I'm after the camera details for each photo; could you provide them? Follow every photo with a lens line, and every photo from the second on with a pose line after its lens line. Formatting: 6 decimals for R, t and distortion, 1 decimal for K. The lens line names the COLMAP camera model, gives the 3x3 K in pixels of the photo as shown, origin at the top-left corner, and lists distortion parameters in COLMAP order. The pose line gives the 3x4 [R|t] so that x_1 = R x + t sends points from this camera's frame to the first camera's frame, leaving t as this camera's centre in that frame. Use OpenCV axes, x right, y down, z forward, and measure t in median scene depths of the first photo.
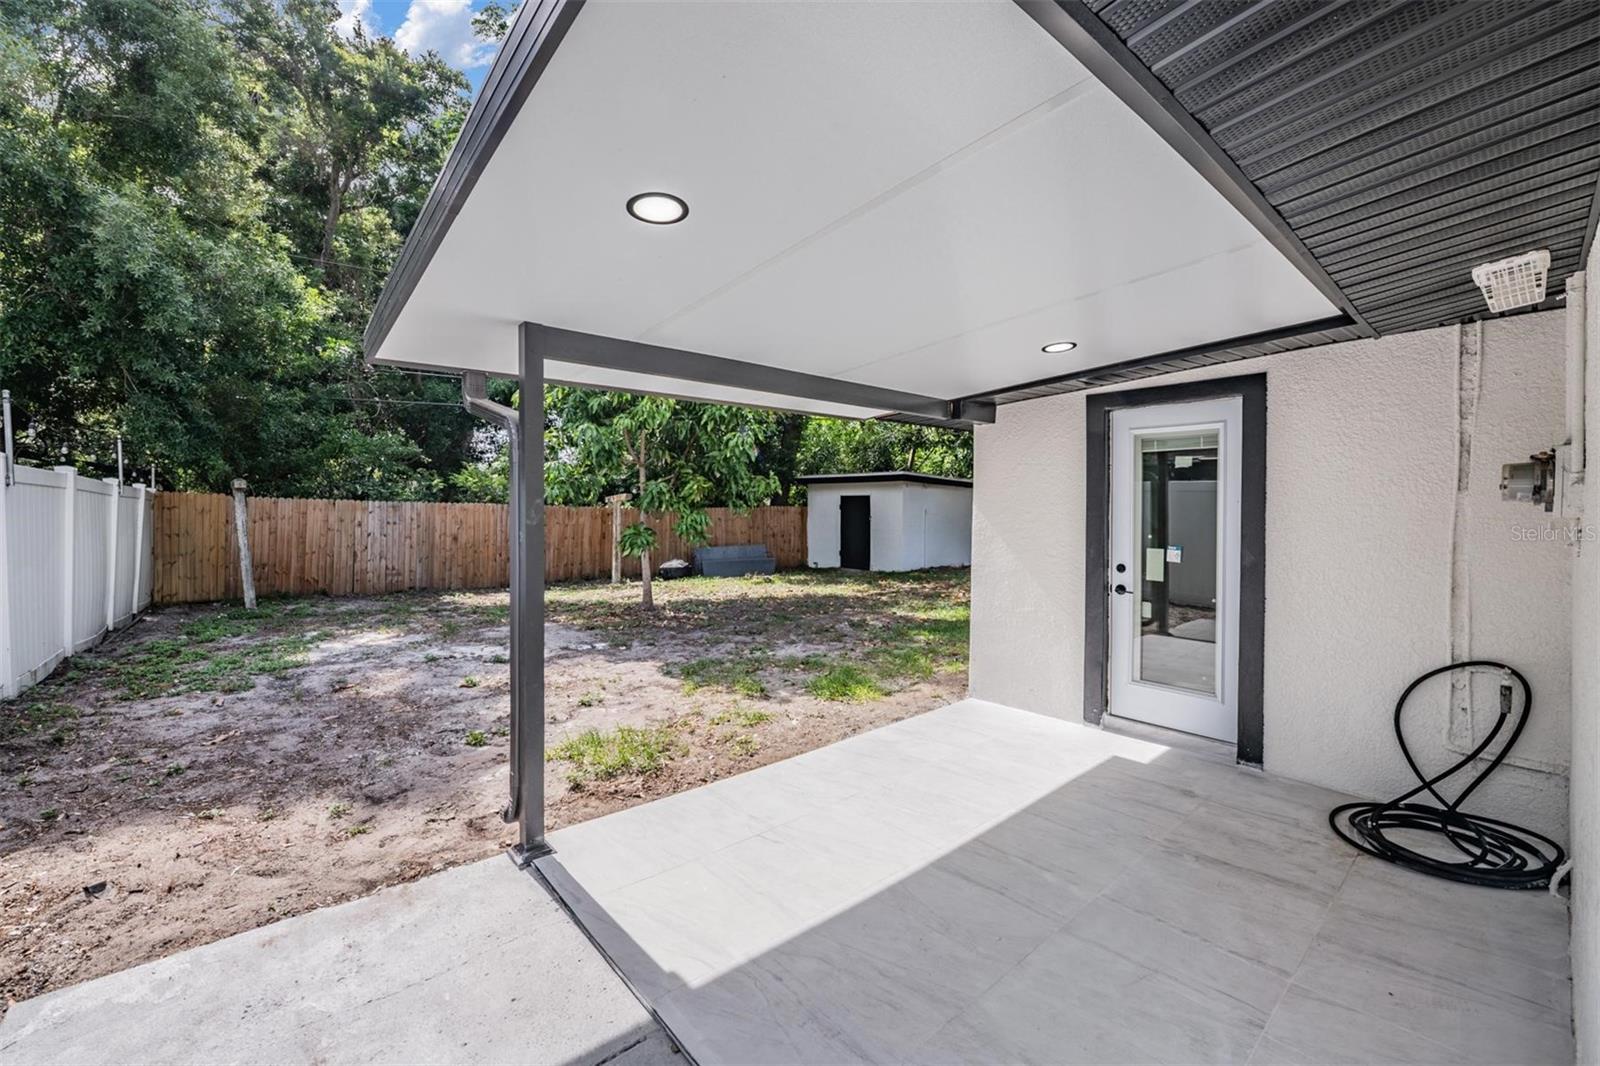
lens RADIAL K [[647.1, 0, 792.8], [0, 647.1, 506.4], [0, 0, 1]] dist [0.001891, -0.000149]
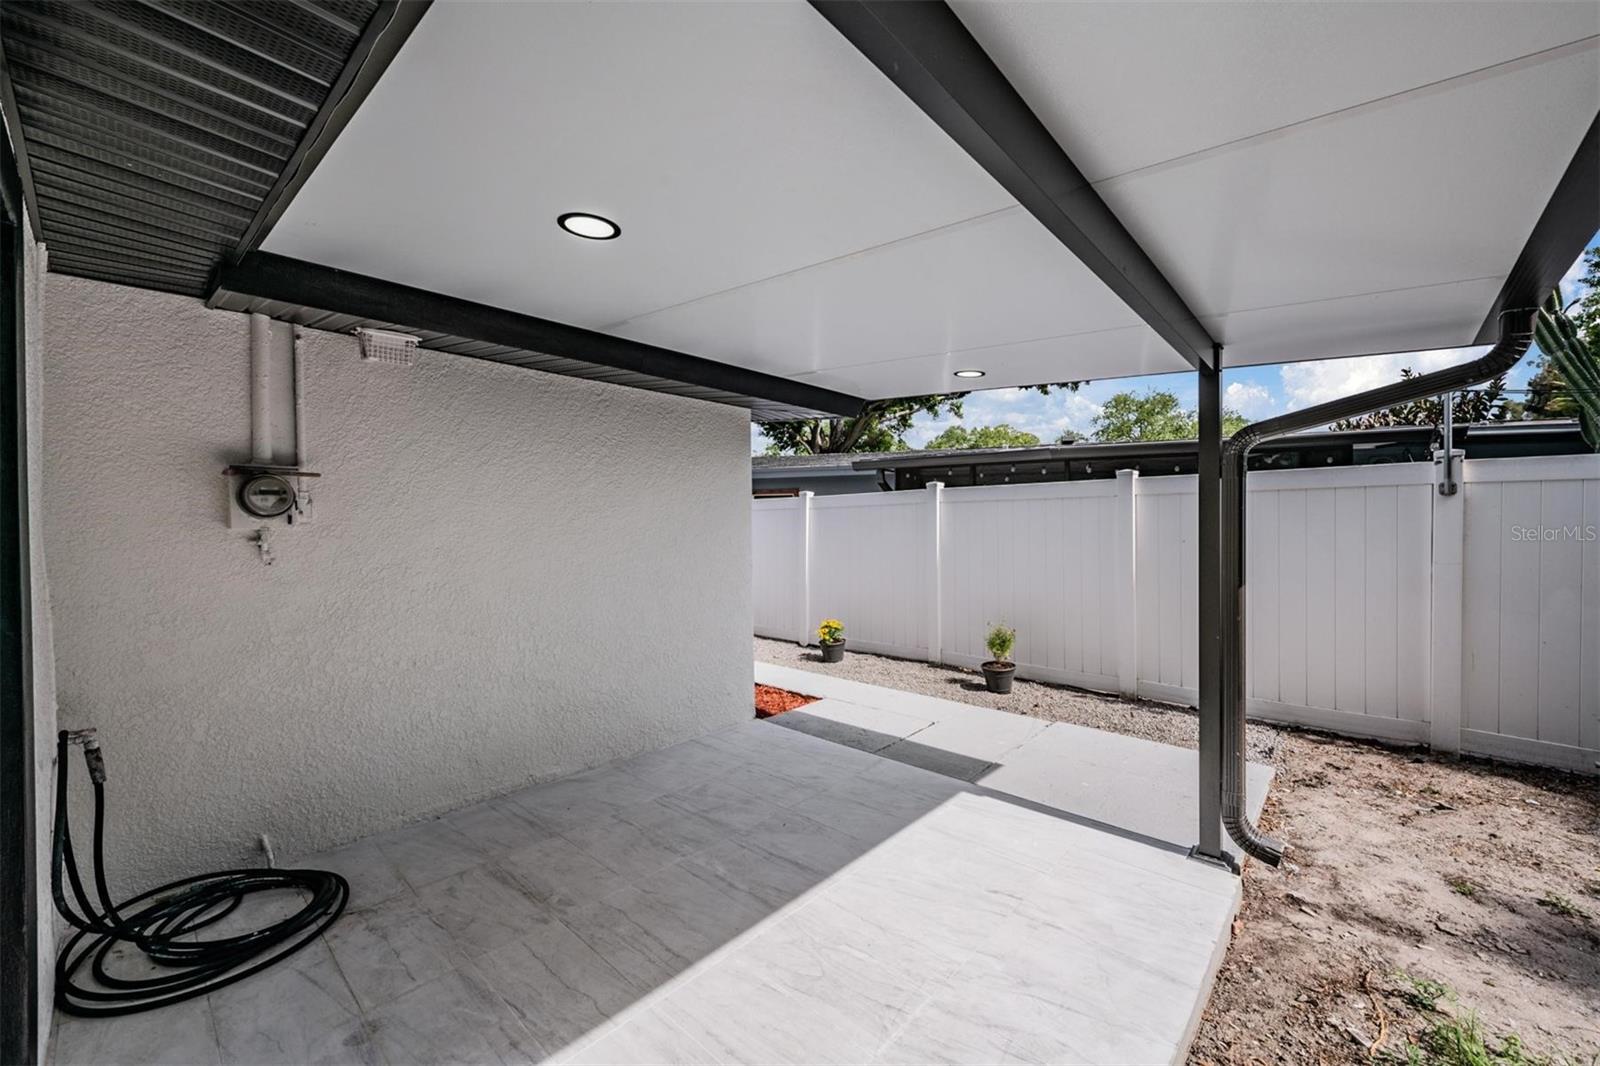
lens RADIAL K [[645.0, 0, 802.0], [0, 645.0, 538.2], [0, 0, 1]] dist [0.000962, -0.000418]
pose [[-0.990595, 0.001197, -0.136824, 0.382982], [0.000509, 0.999987, 0.005068, 0.020806], [0.136829, 0.004951, -0.990582, 1.948600]]
